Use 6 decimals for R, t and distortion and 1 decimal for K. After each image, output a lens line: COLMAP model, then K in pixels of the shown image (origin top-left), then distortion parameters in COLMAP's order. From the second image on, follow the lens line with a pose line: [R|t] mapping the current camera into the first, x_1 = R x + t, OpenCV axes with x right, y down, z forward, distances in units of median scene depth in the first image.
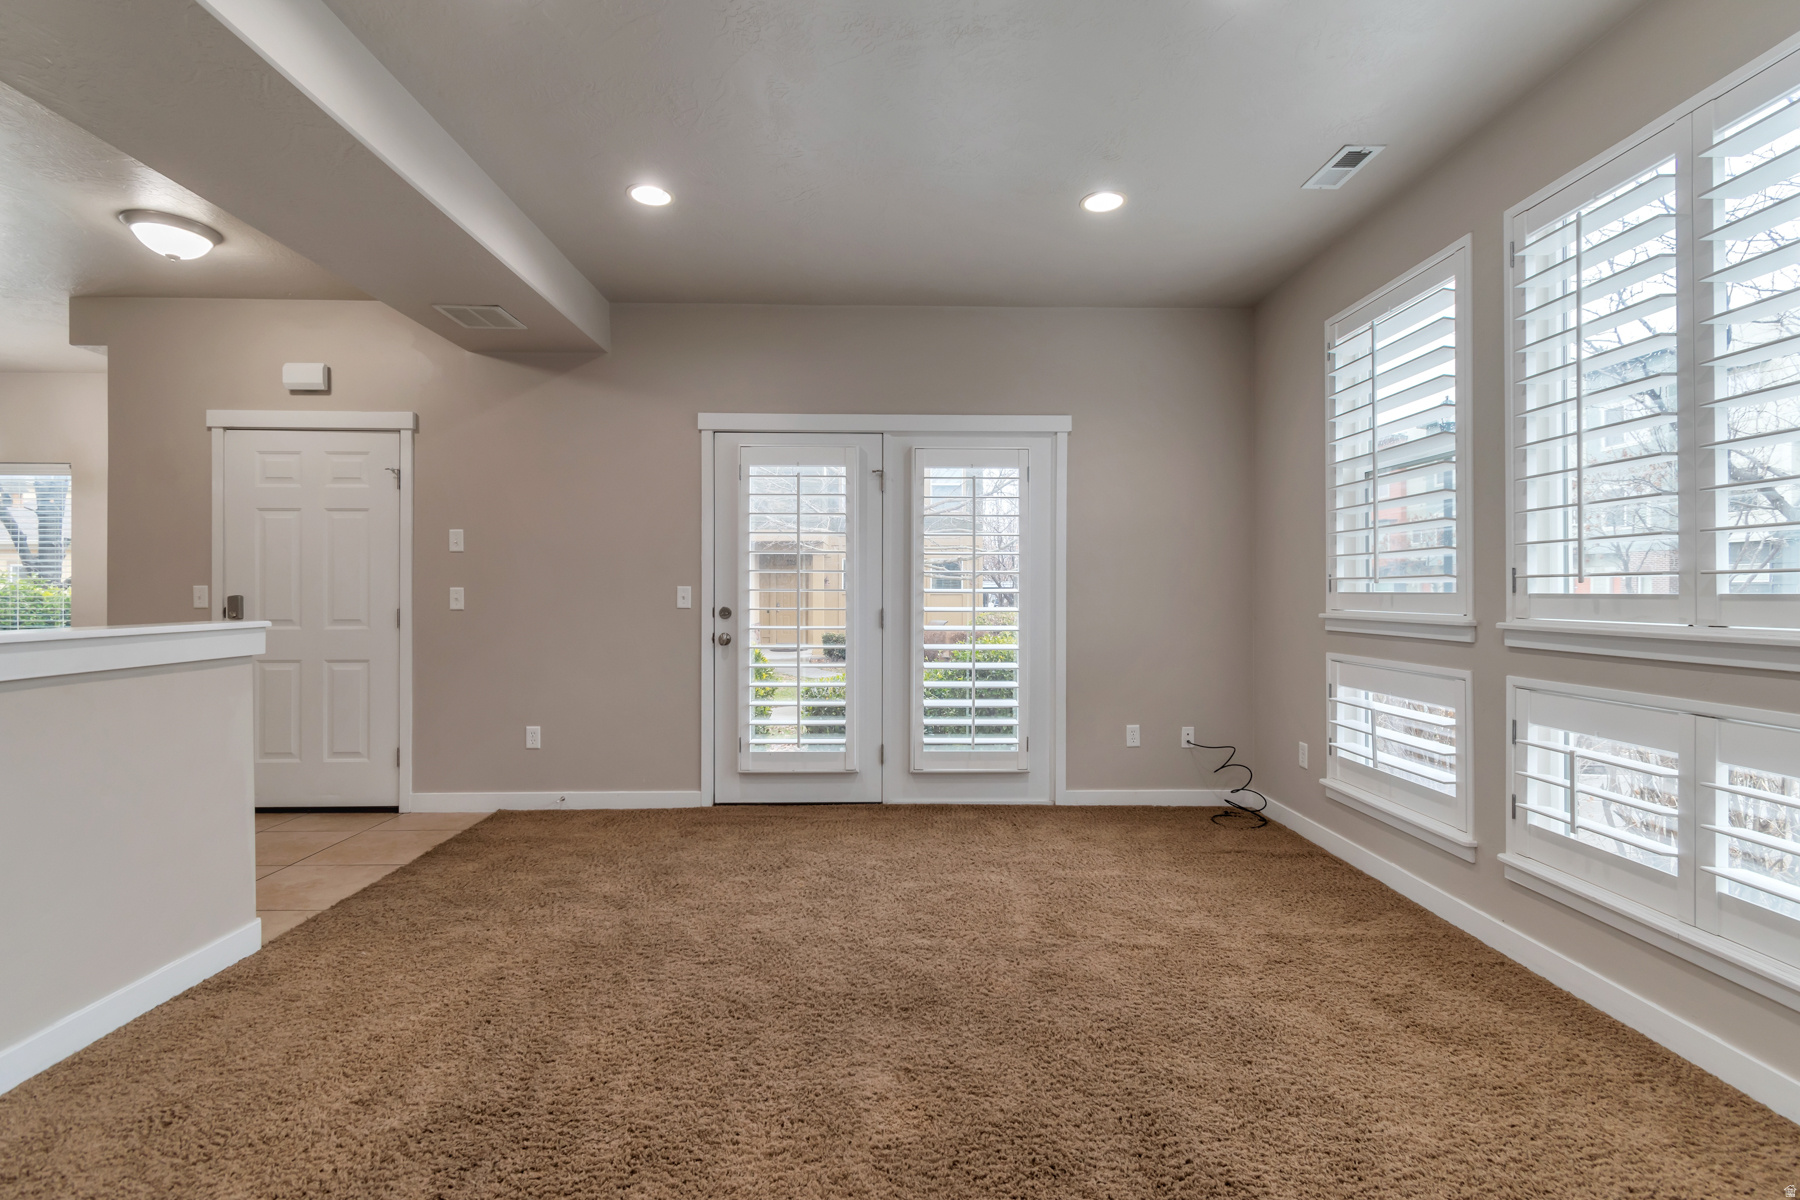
lens RADIAL K [[803.6, 0, 897.7], [0, 803.6, 598.6], [0, 0, 1]] dist [0.010435, -0.000680]
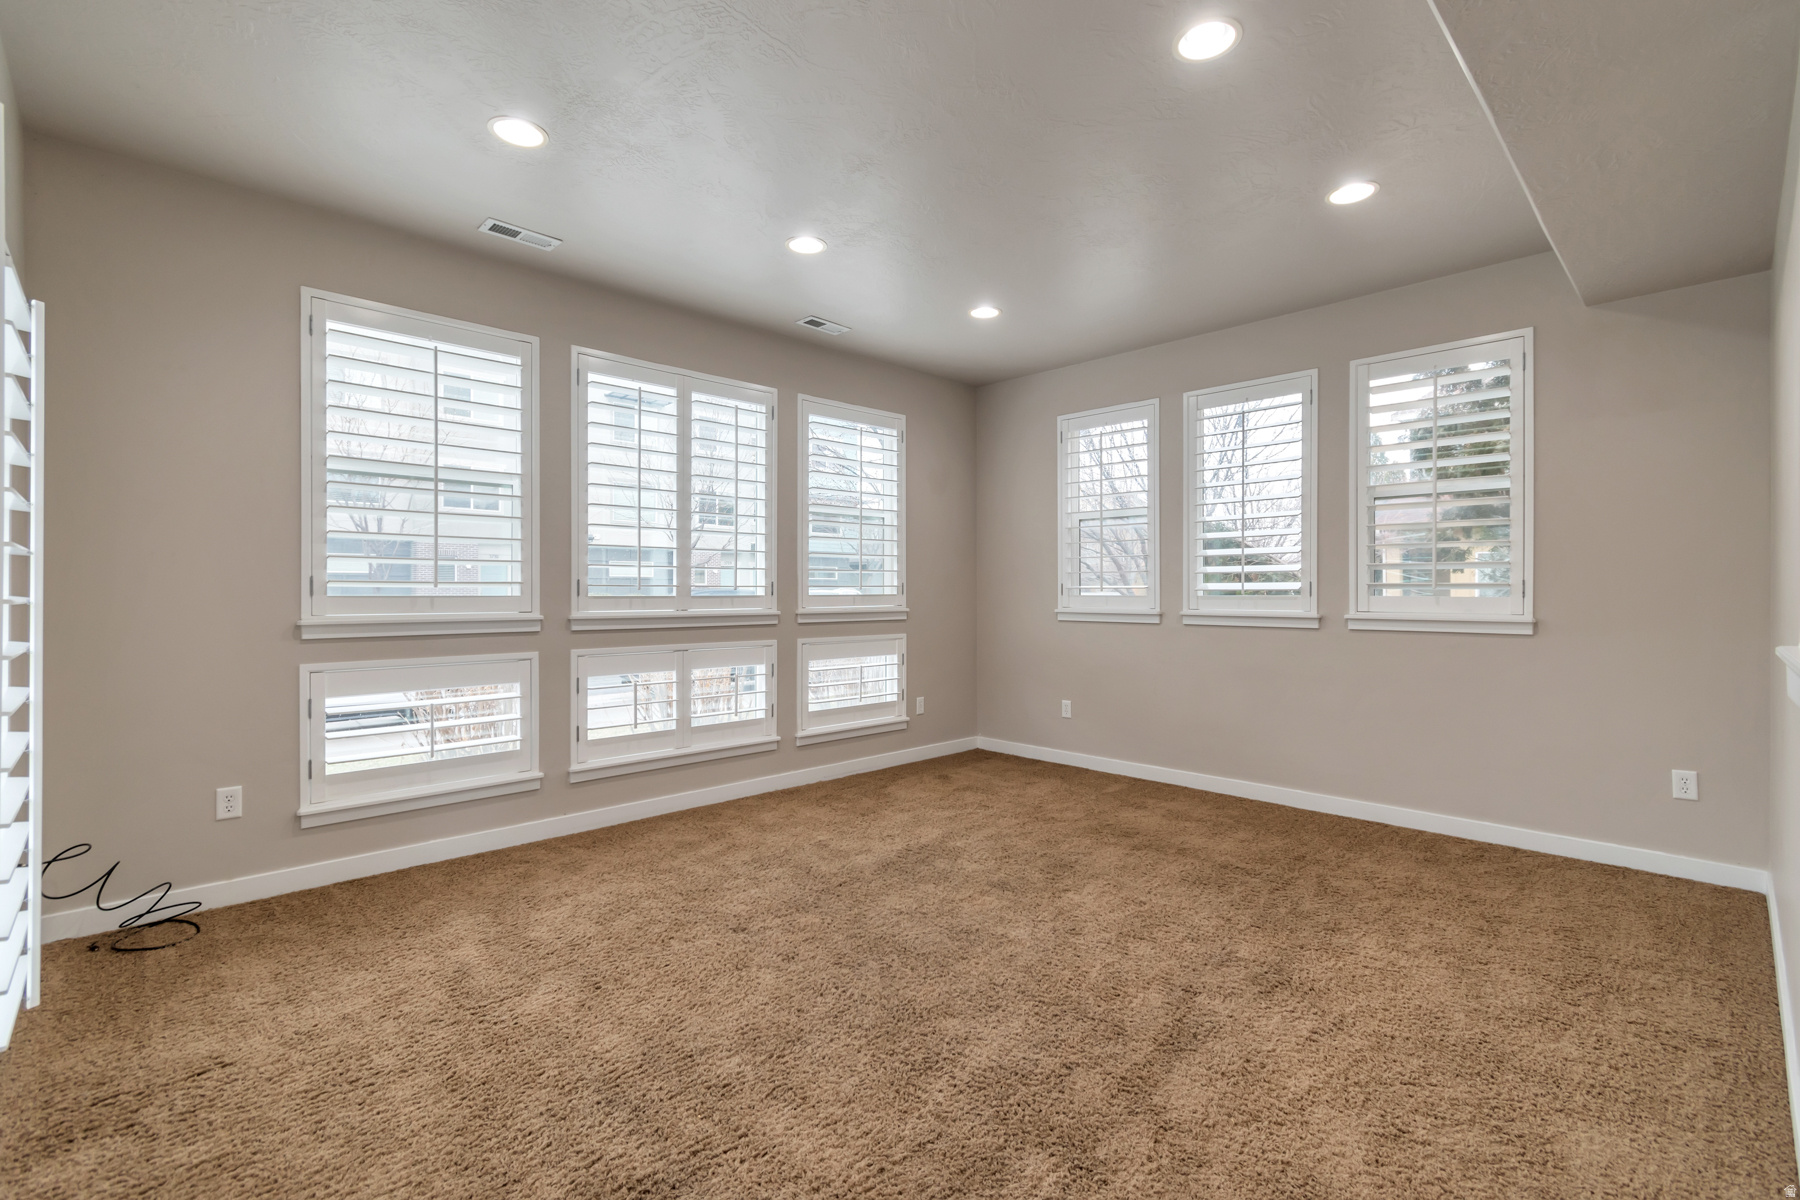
lens RADIAL K [[803.6, 0, 896.4], [0, 803.6, 592.6], [0, 0, 1]] dist [0.010435, -0.000680]
pose [[-0.682326, 0.000543, 0.731048, -0.731623], [0.003789, 0.999989, 0.002794, -0.013765], [-0.731038, 0.004676, -0.682320, 1.504176]]
